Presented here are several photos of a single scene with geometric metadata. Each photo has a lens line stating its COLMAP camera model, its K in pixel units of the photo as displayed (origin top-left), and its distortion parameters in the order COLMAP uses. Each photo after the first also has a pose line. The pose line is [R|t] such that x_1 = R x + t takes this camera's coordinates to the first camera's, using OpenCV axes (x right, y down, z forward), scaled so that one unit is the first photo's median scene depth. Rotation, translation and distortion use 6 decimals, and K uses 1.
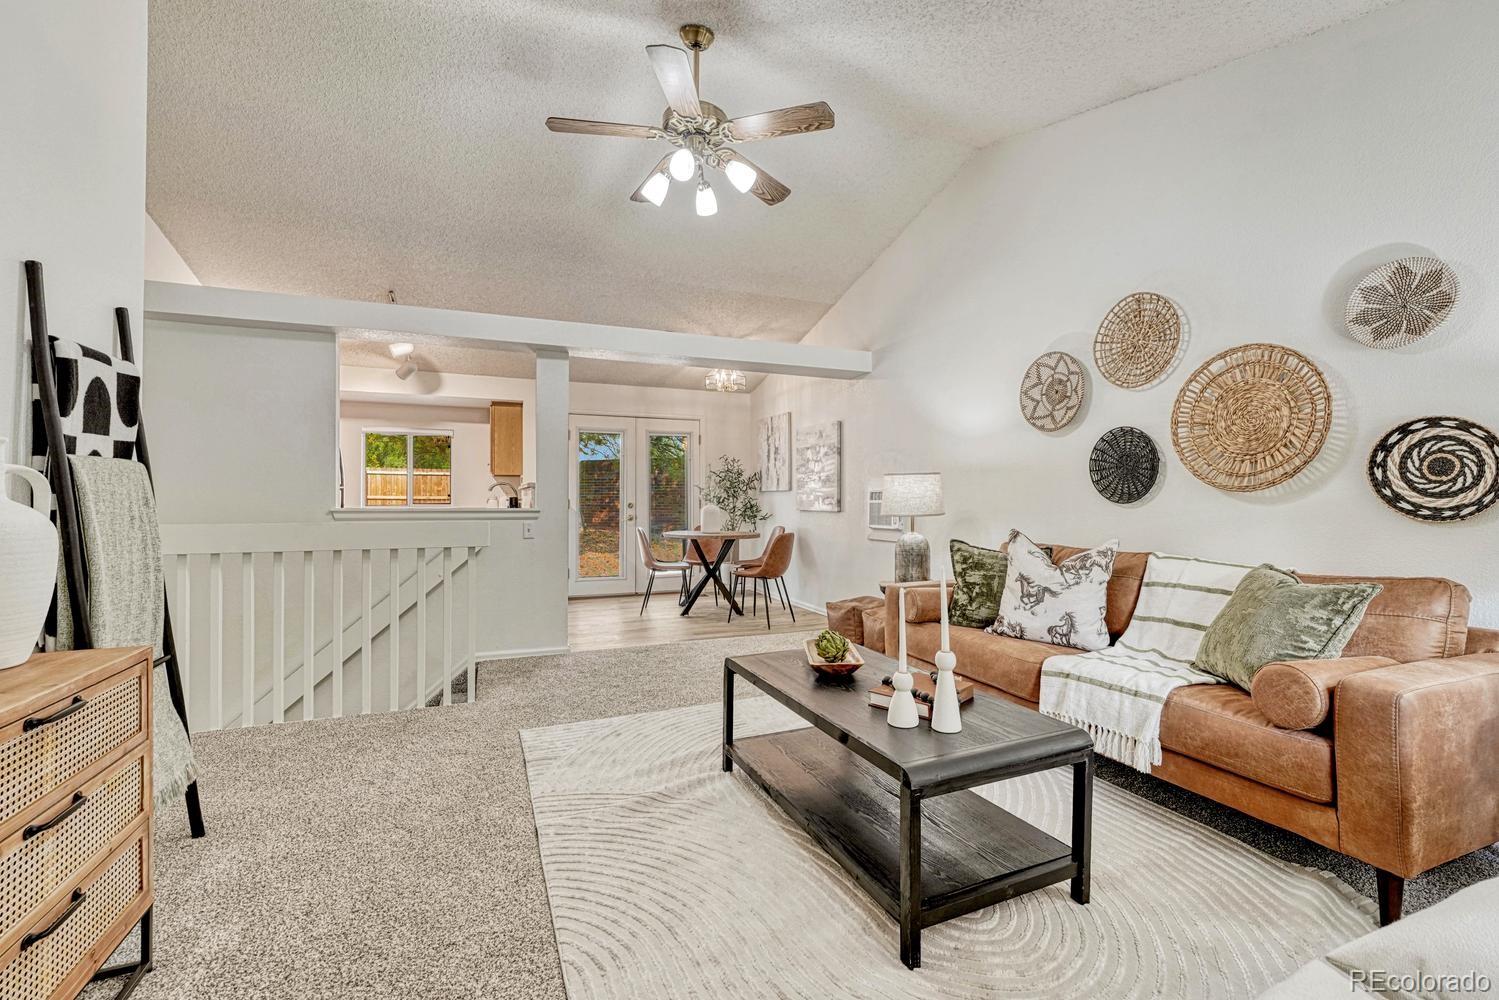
lens RADIAL K [[649.6, 0, 757.5], [0, 649.6, 497.6], [0, 0, 1]] dist [-0.010270, 0.001598]
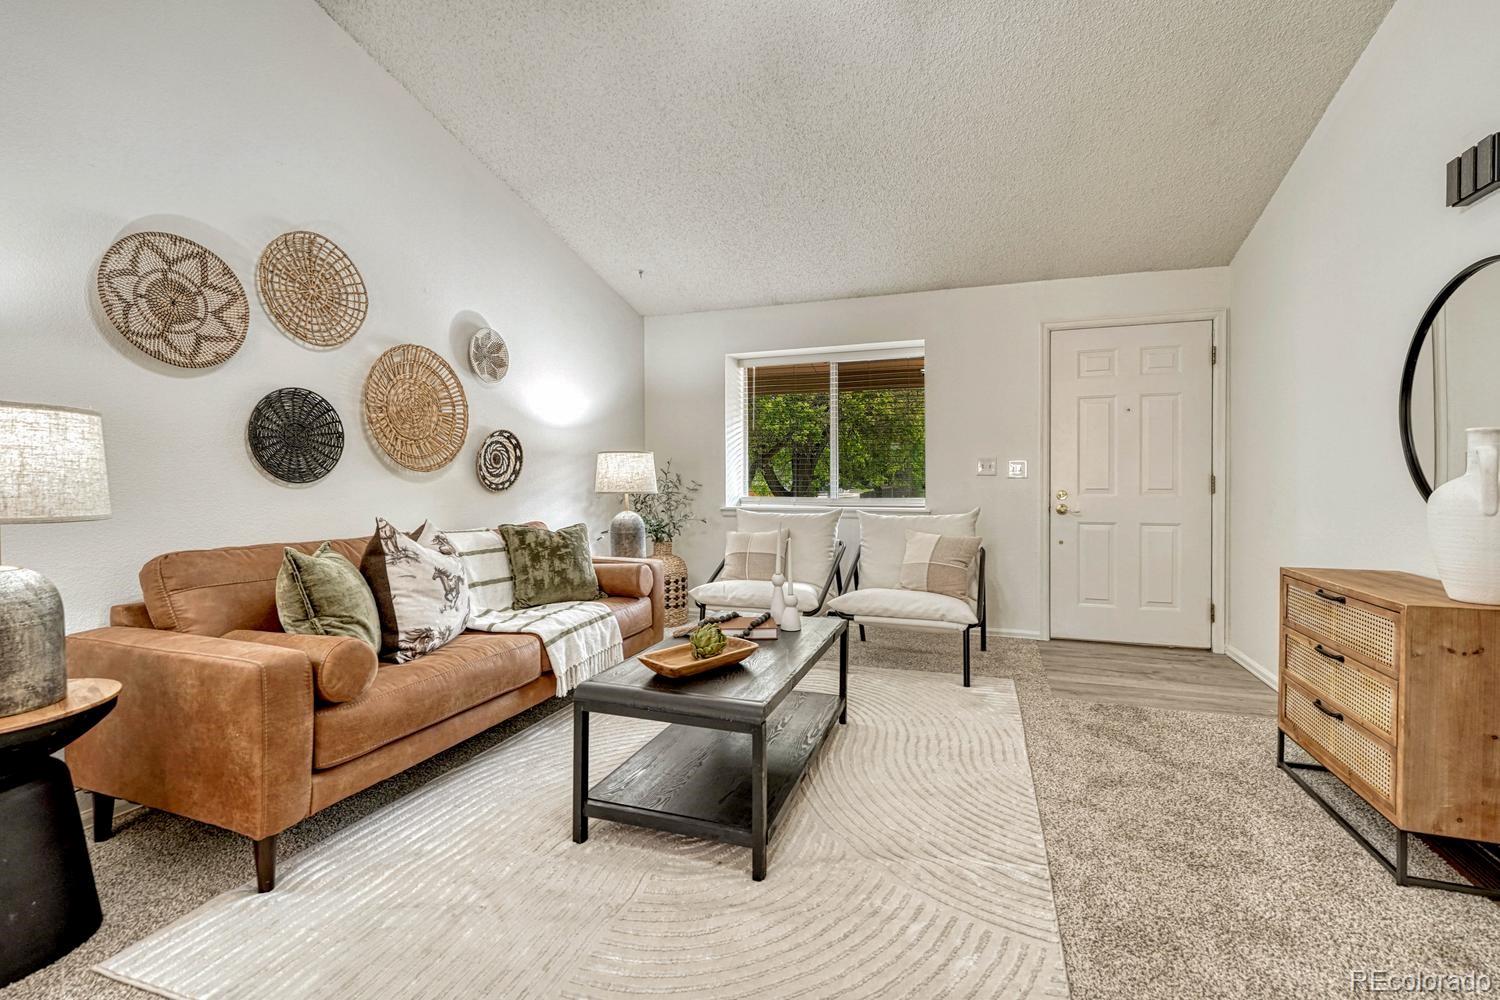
lens RADIAL K [[650.1, 0, 745.8], [0, 650.1, 503.6], [0, 0, 1]] dist [-0.010270, 0.001598]
pose [[-0.730257, -0.024020, 0.682750, -0.322167], [-0.001693, 0.999442, 0.033351, 0.005764], [-0.683170, 0.023199, -0.729890, 0.977172]]
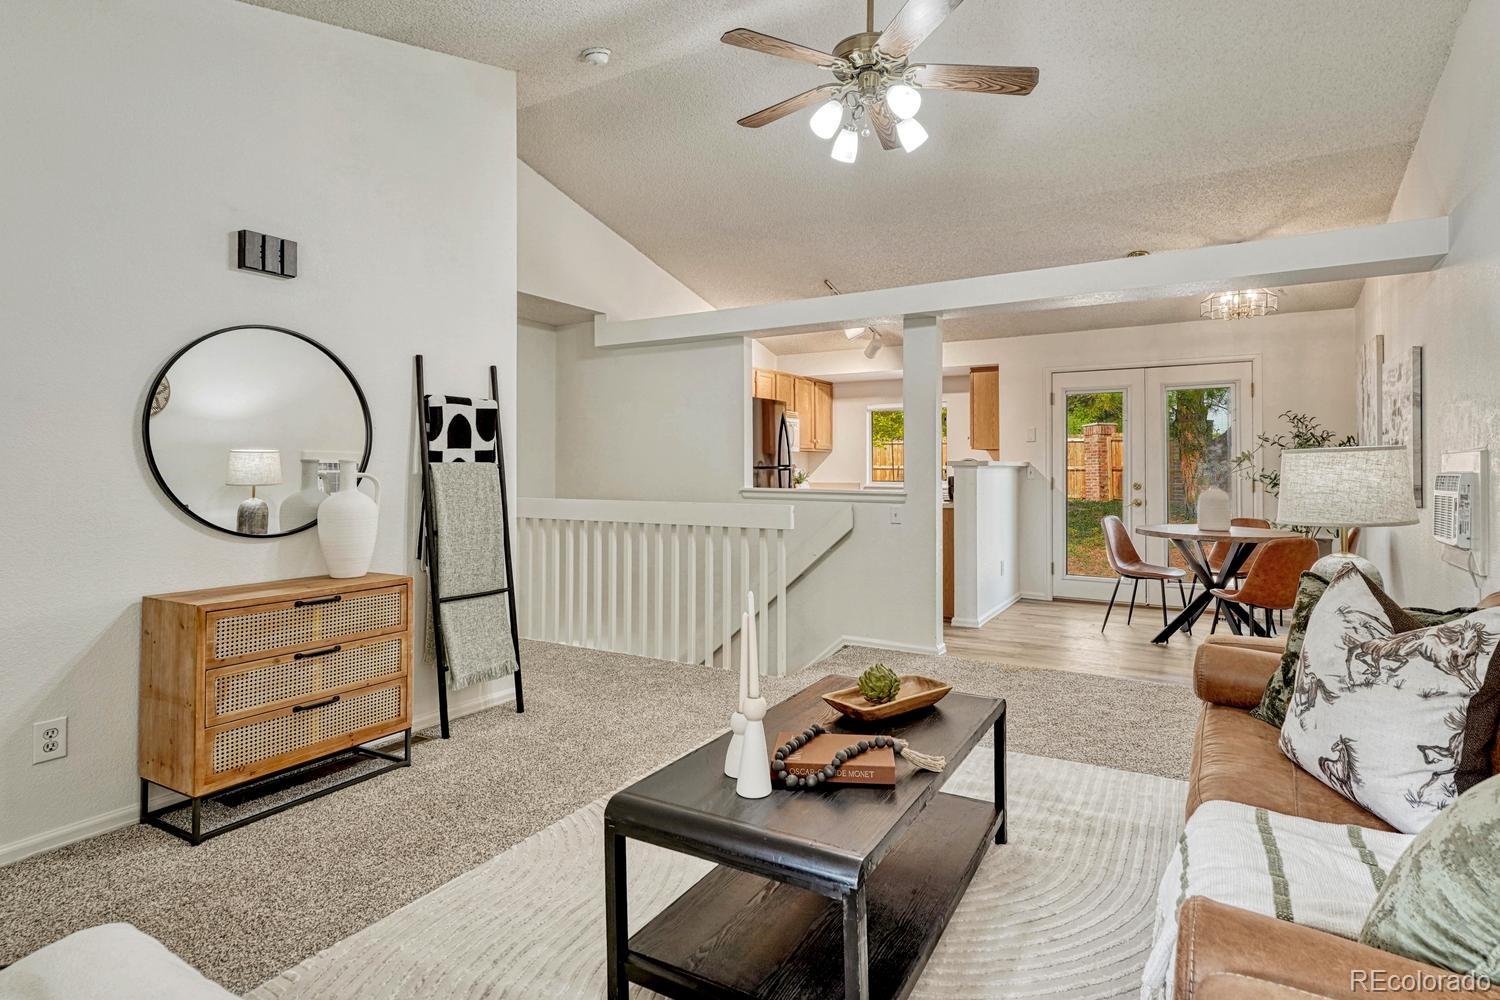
lens RADIAL K [[776.3, 0, 743.1], [0, 776.3, 463.1], [0, 0, 1]] dist [0.009117, -0.000127]
pose [[0.591638, -0.004828, -0.806189, 0.467513], [0.003230, 0.999988, -0.003618, -0.022983], [0.806197, -0.000463, 0.591647, 0.182083]]
